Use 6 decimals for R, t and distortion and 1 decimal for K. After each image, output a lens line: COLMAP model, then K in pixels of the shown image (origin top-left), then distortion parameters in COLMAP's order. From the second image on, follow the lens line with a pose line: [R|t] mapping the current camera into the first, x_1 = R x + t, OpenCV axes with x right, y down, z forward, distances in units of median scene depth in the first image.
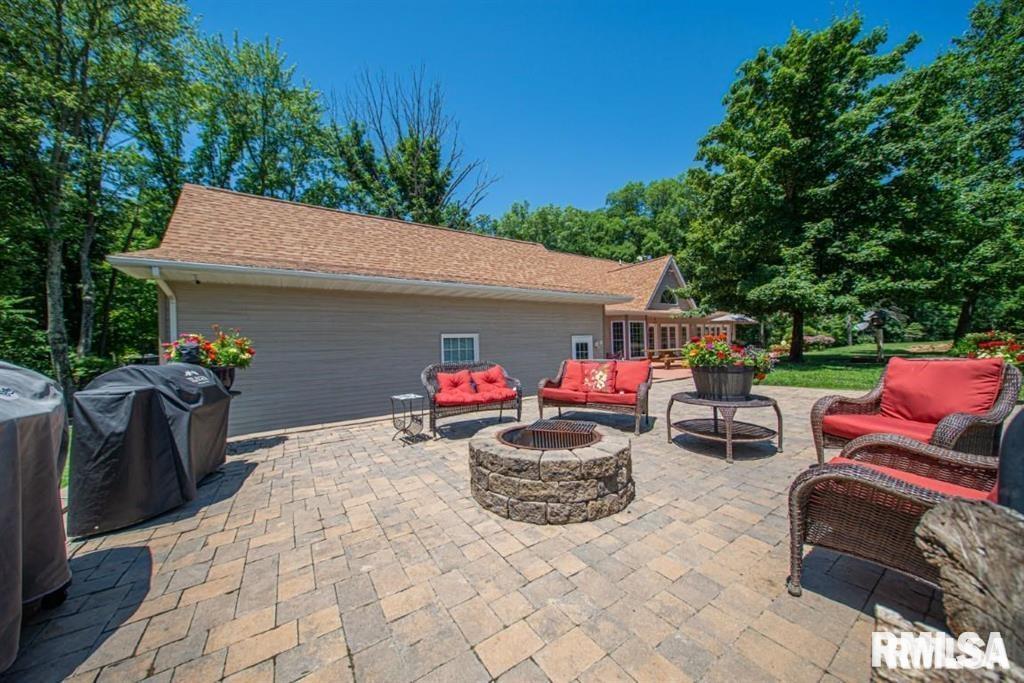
lens RADIAL K [[337.5, 0, 512.0], [0, 337.5, 341.5], [0, 0, 1]] dist [0.001511, -0.006977]
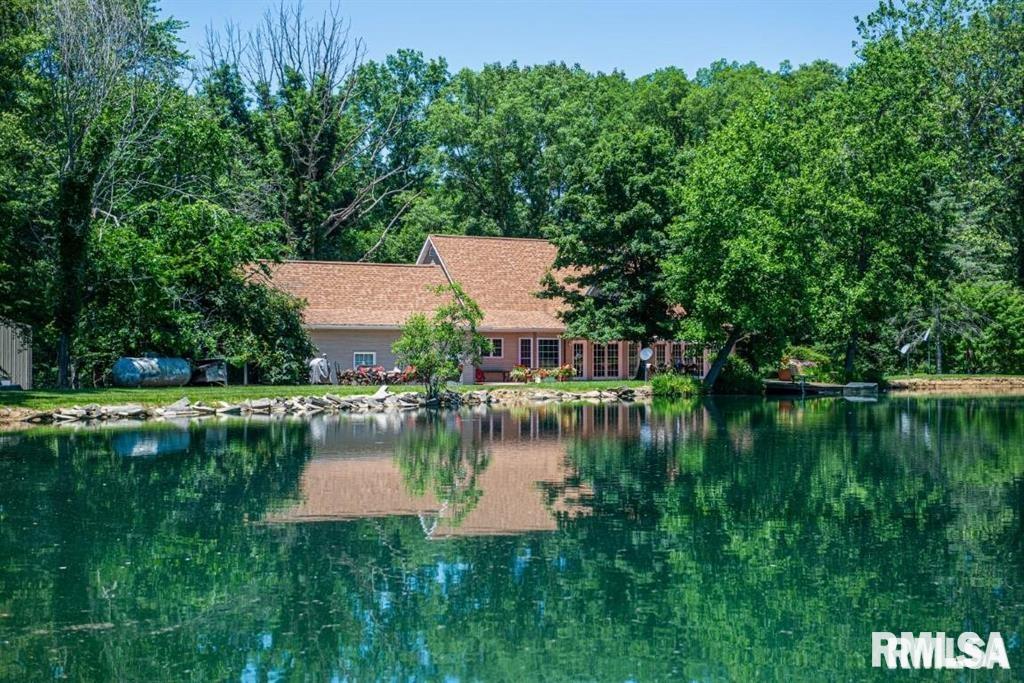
lens RADIAL K [[1675.5, 0, 512.0], [0, 1675.5, 341.5], [0, 0, 1]] dist [0.007422, 0.002544]
pose [[0.999256, 0.025330, -0.029087, 0.366395], [-0.025493, 0.999661, -0.005238, -0.022300], [0.028944, 0.005976, 0.999563, -3.278766]]
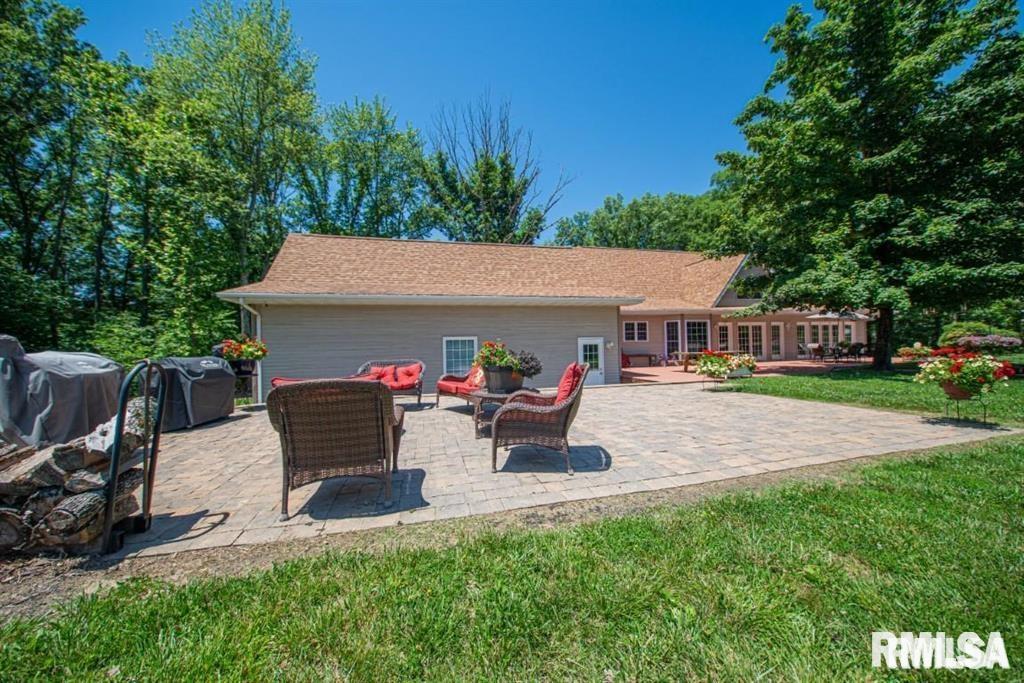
lens RADIAL K [[343.1, 0, 512.0], [0, 343.1, 341.5], [0, 0, 1]] dist [0.000872, -0.007916]
pose [[0.942835, 0.002667, -0.333250, 0.189338], [-0.001915, 0.999995, 0.002584, -0.004148], [0.333255, -0.001798, 0.942835, -0.034038]]
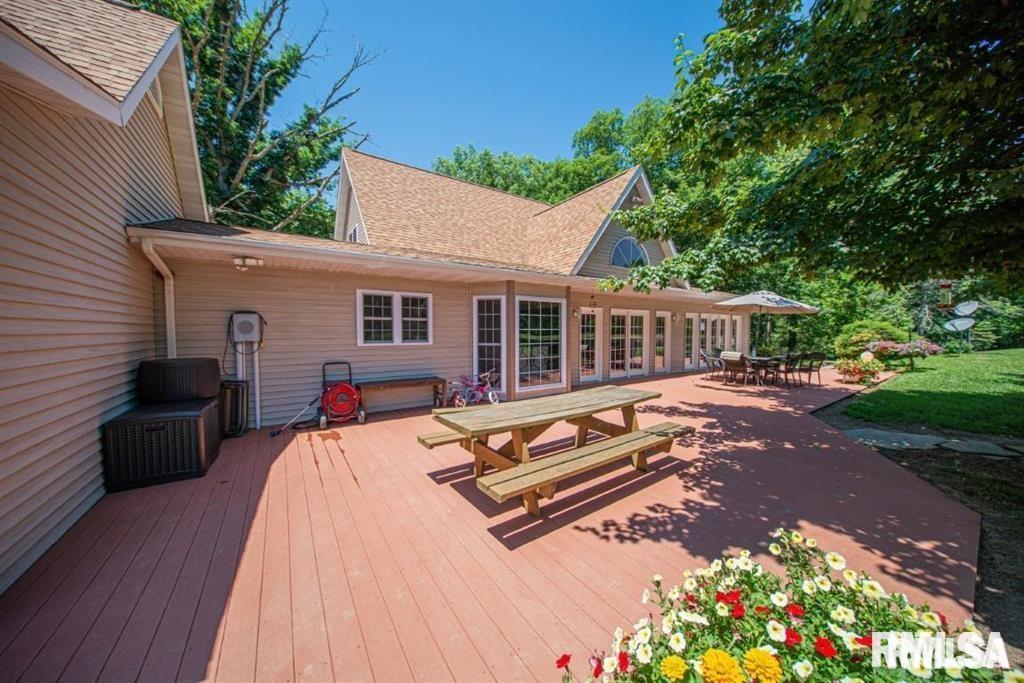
lens RADIAL K [[337.5, 0, 512.0], [0, 337.5, 341.5], [0, 0, 1]] dist [0.001511, -0.006977]
pose [[0.999388, 0.025401, 0.024038, 0.295954], [-0.026282, 0.998967, 0.037060, -0.020446], [-0.023072, -0.037670, 0.999024, 0.534015]]
